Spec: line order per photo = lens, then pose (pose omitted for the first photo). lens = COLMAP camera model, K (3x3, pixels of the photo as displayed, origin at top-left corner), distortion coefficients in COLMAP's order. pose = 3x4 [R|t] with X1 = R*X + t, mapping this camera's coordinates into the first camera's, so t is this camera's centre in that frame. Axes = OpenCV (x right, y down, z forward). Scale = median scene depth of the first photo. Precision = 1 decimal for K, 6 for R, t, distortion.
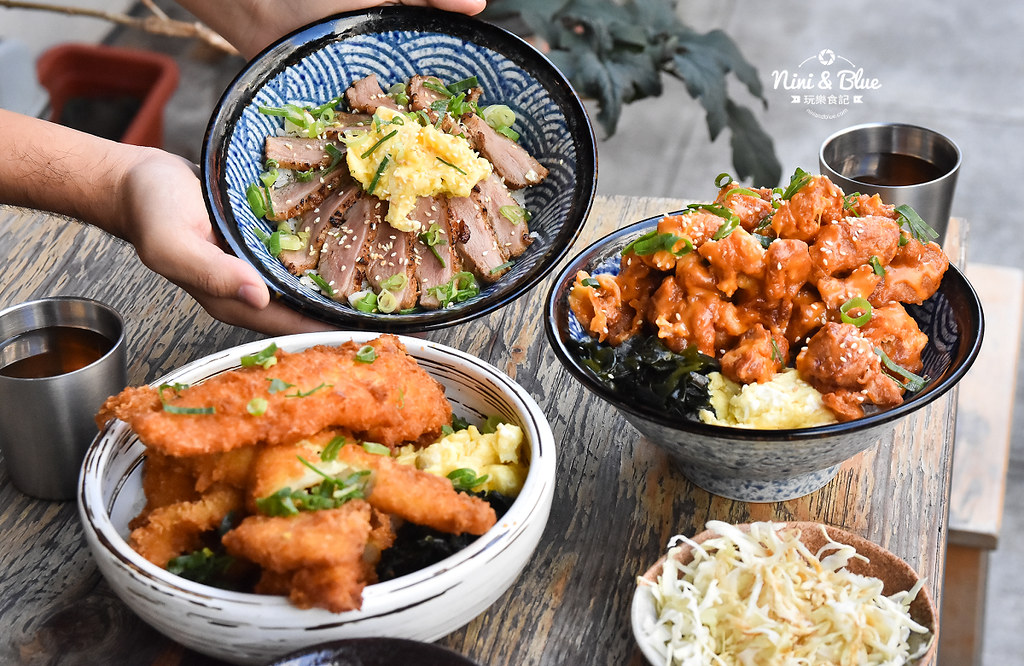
lens RADIAL K [[1704.6, 0, 512.0], [0, 1704.6, 333.0], [0, 0, 1]] dist [-0.157454, -0.092171]
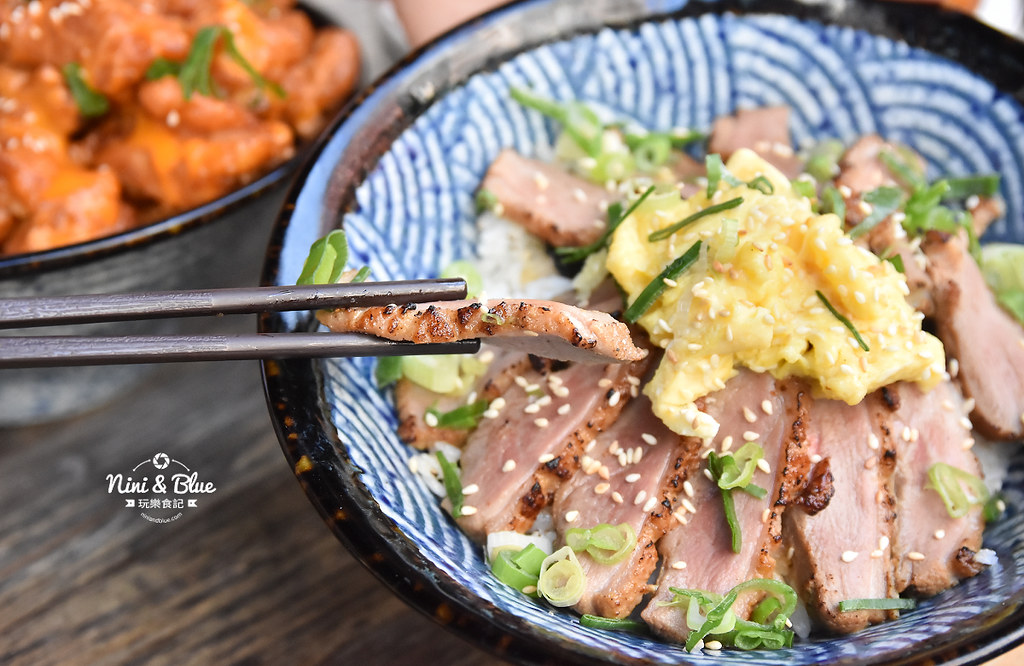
lens RADIAL K [[1704.6, 0, 512.0], [0, 1704.6, 333.0], [0, 0, 1]] dist [-0.157454, -0.092171]
pose [[0.875583, 0.314128, -0.366984, 0.042030], [-0.366028, 0.927189, -0.079654, -0.033922], [0.315242, 0.204070, 0.926811, 0.584642]]
